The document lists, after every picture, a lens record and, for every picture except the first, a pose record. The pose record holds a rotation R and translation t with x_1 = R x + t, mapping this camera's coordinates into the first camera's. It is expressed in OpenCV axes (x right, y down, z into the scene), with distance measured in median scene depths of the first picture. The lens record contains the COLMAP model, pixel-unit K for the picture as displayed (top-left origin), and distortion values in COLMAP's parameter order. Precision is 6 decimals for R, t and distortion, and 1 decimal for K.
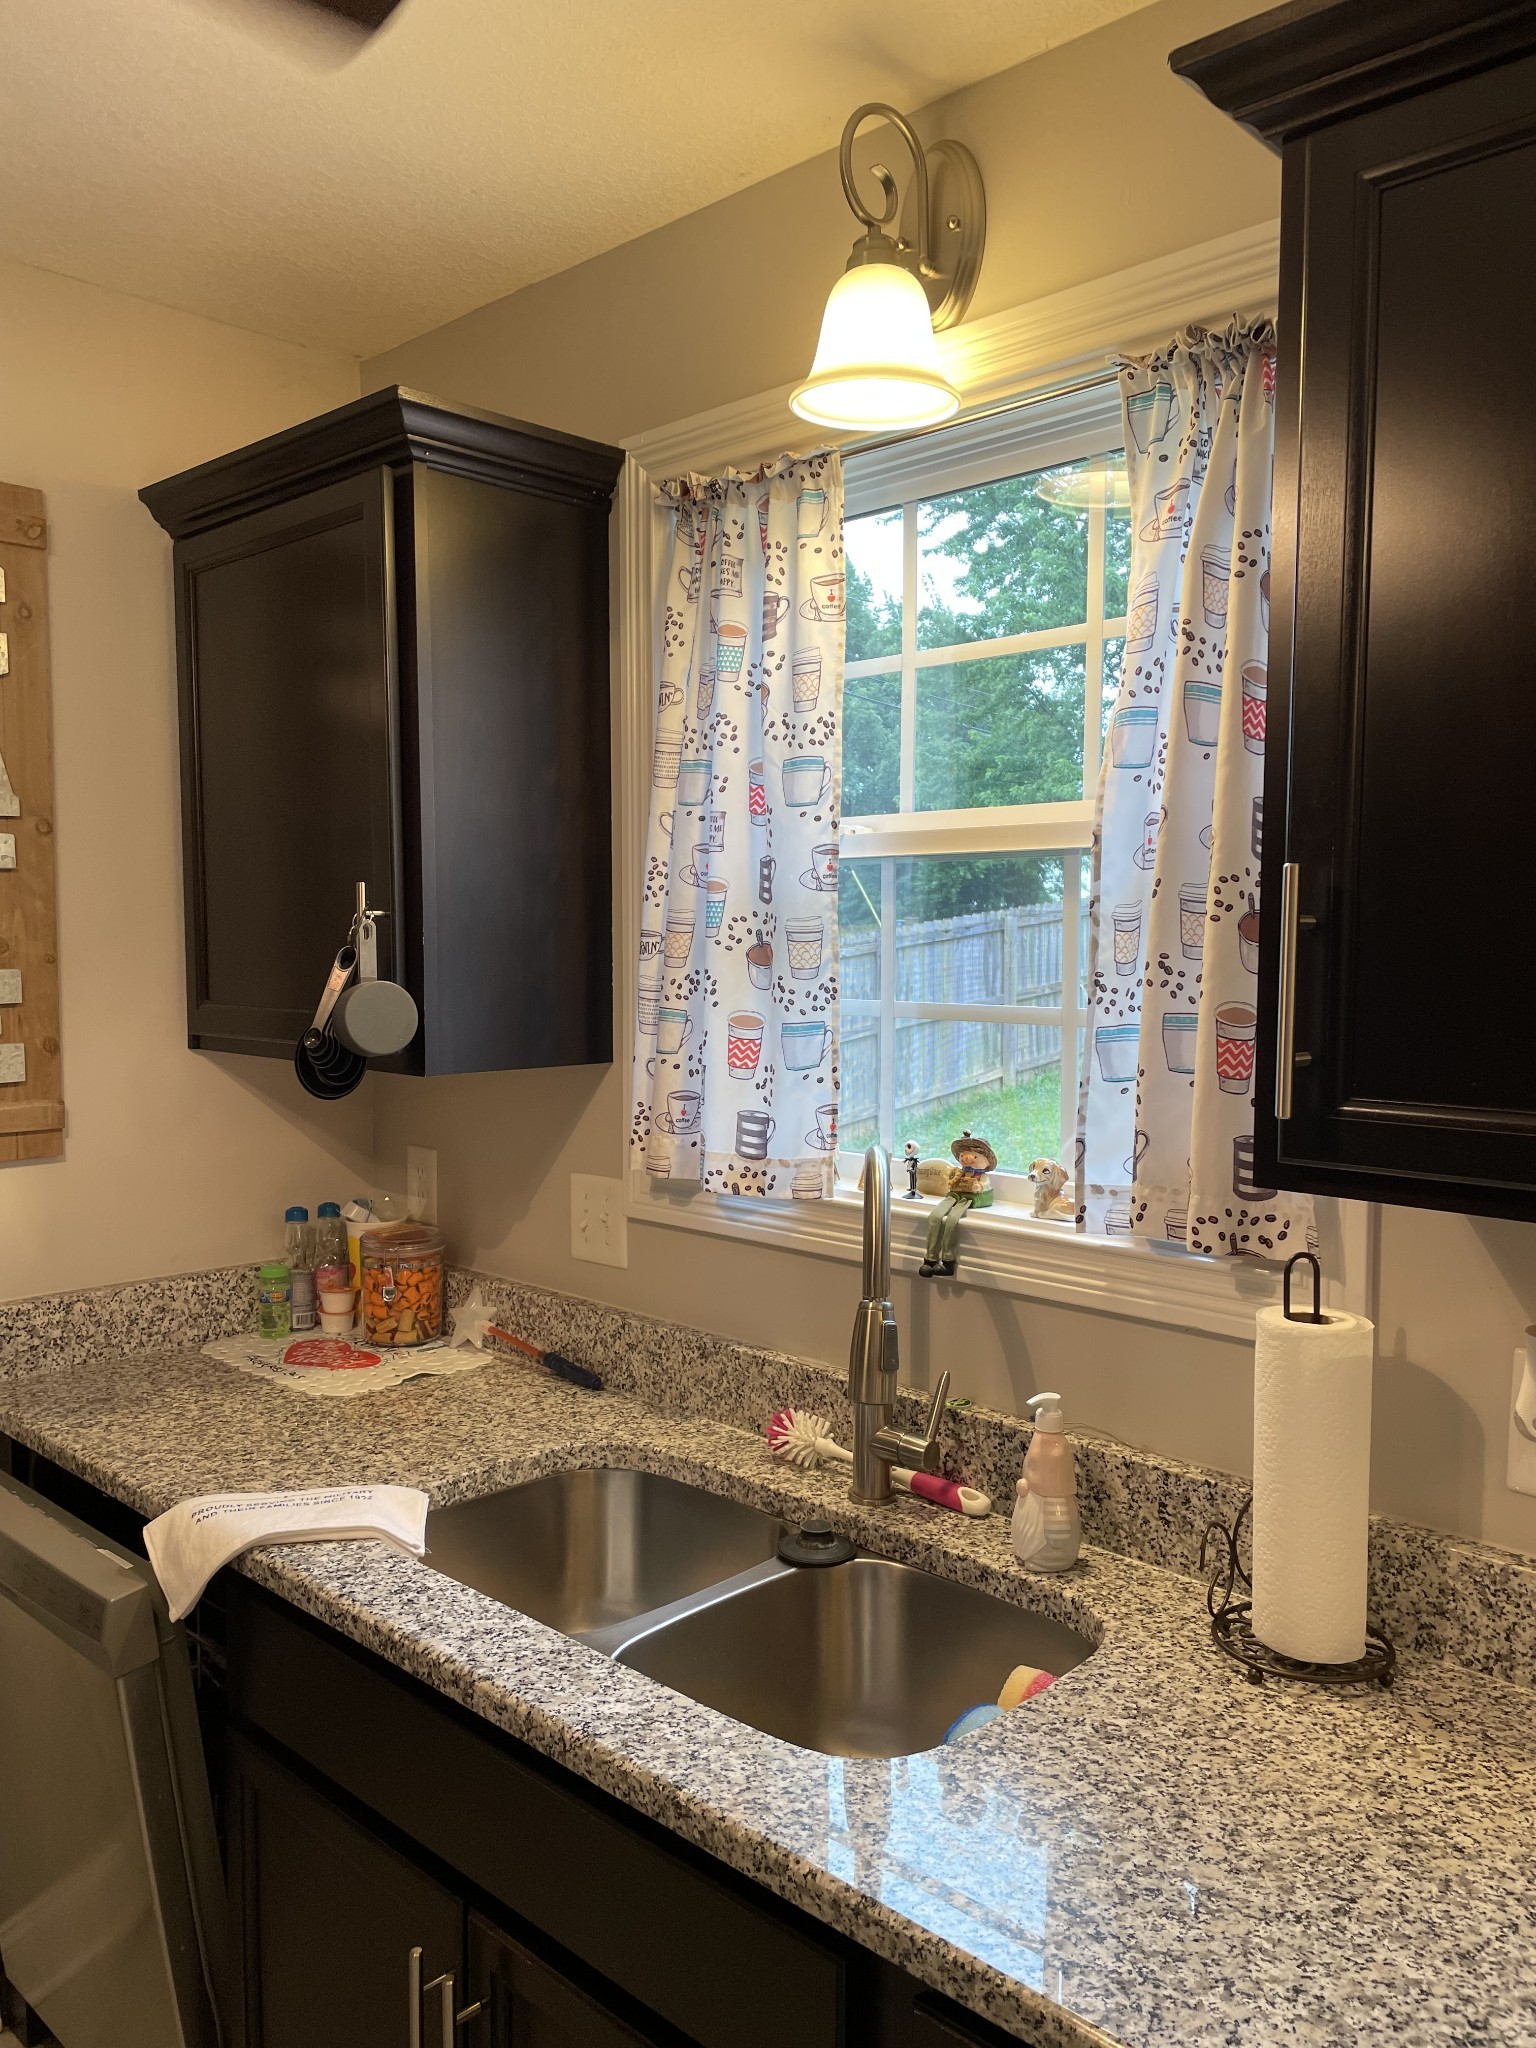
lens RADIAL K [[1548.1, 0, 766.2], [0, 1548.1, 1030.1], [0, 0, 1]] dist [0.096782, -0.126920]
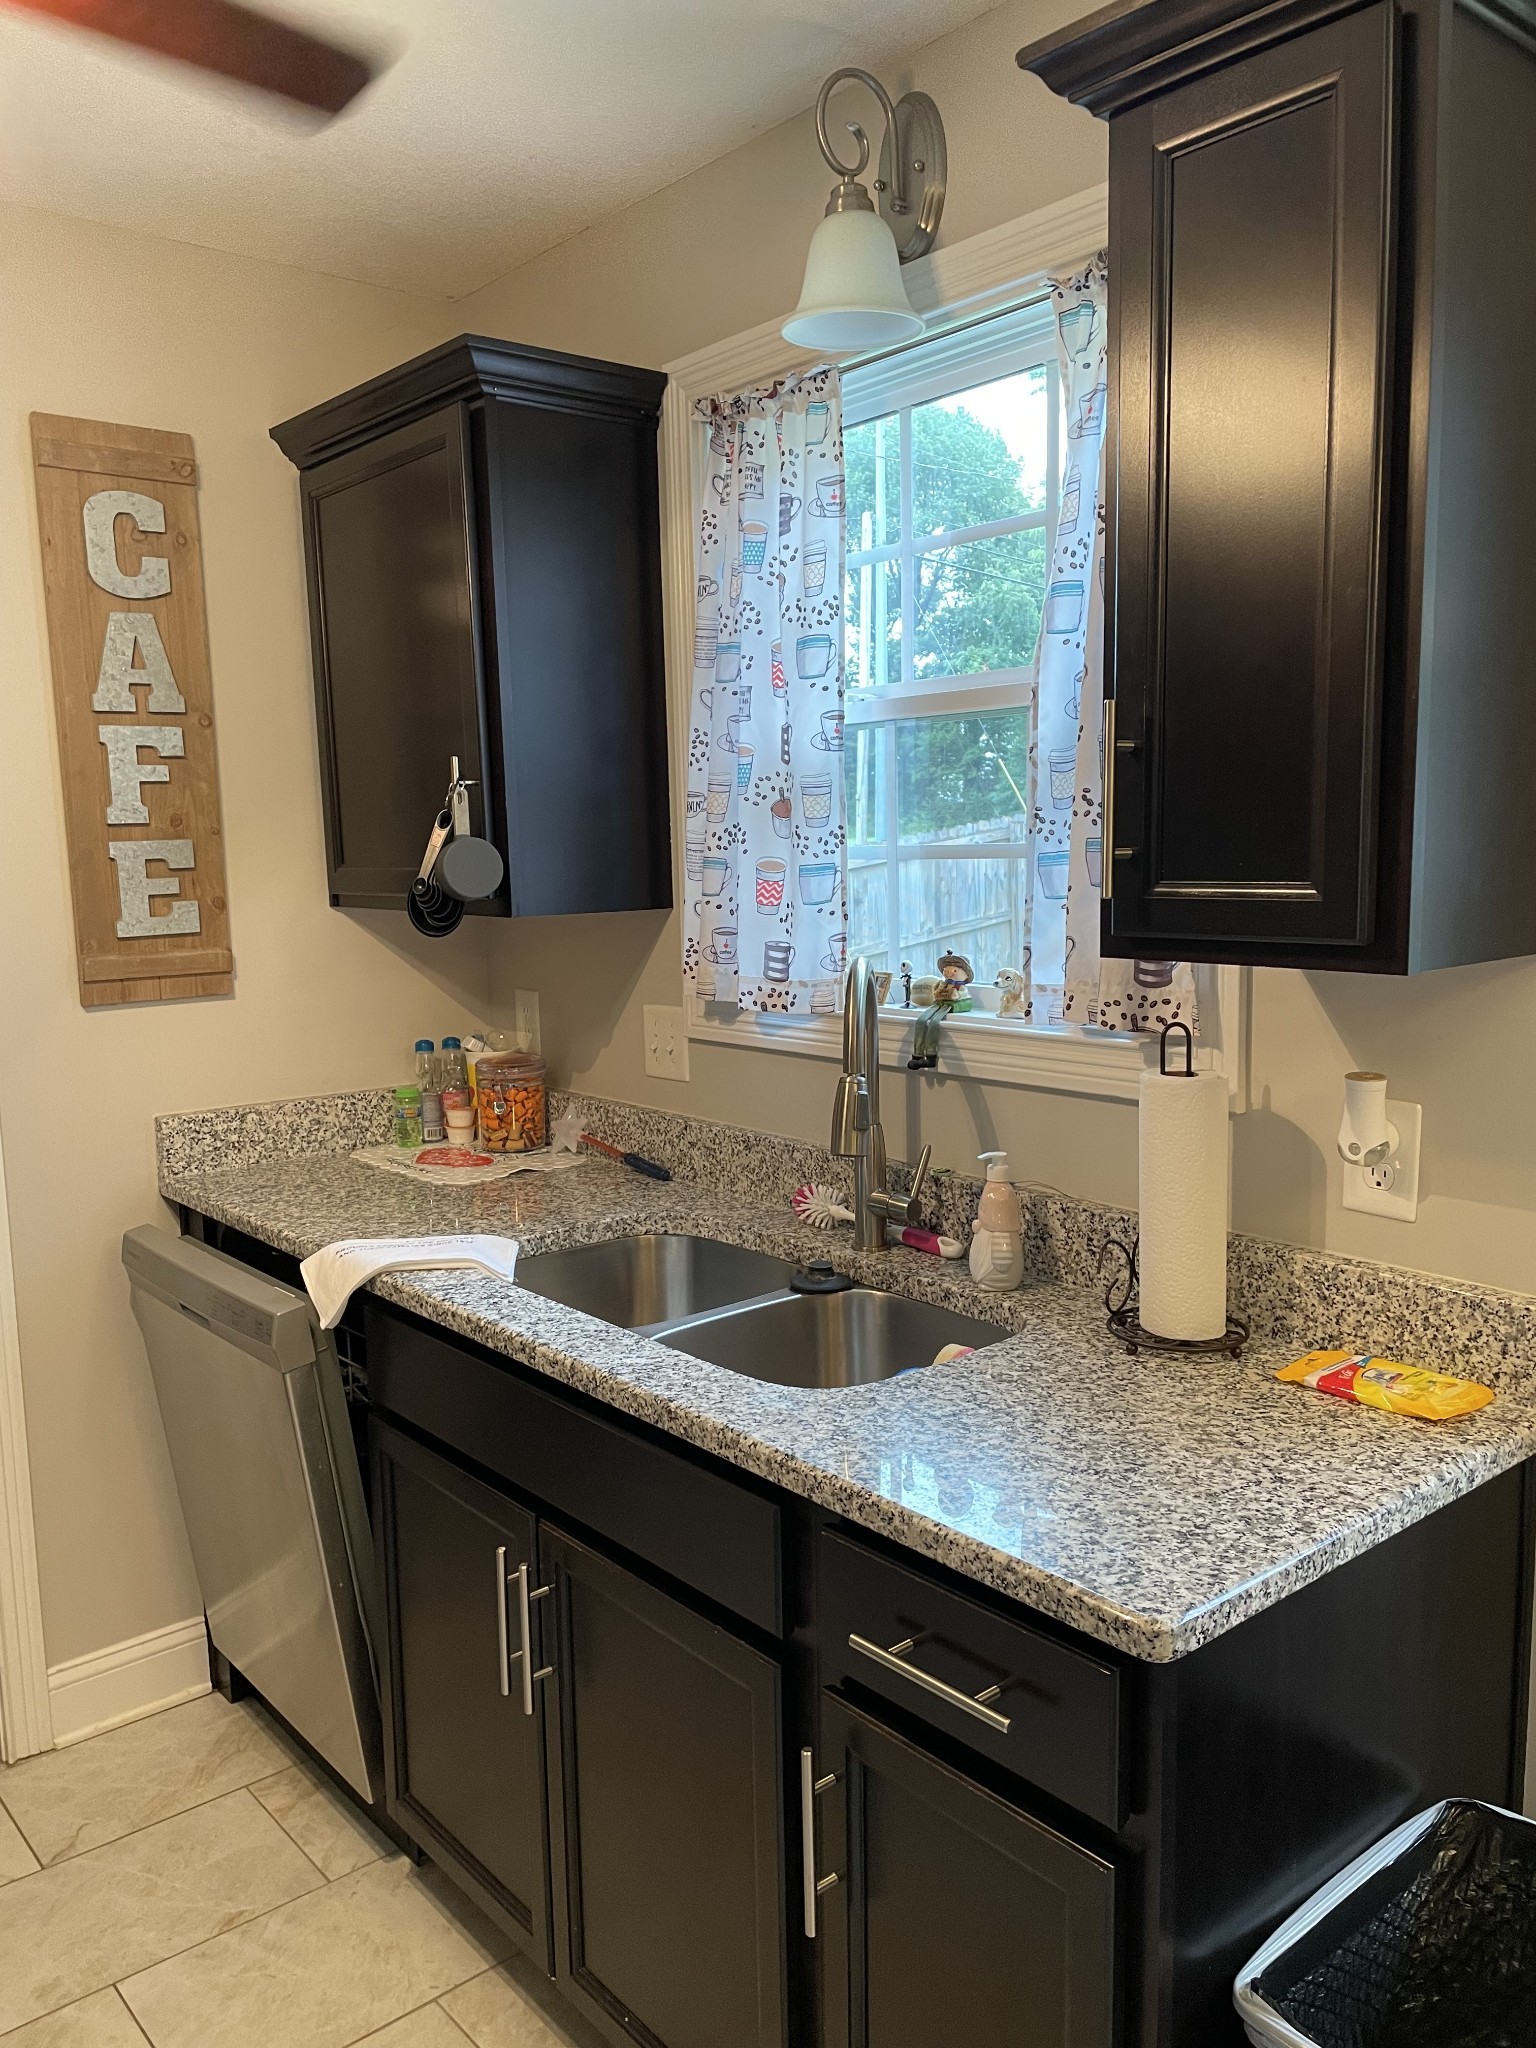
lens RADIAL K [[1553.6, 0, 761.5], [0, 1553.6, 1037.3], [0, 0, 1]] dist [0.100802, -0.125392]
pose [[0.994272, -0.011694, -0.106235, 0.114965], [0.018997, 0.997505, 0.067990, 0.049504], [0.105174, -0.069619, 0.992014, -0.216166]]
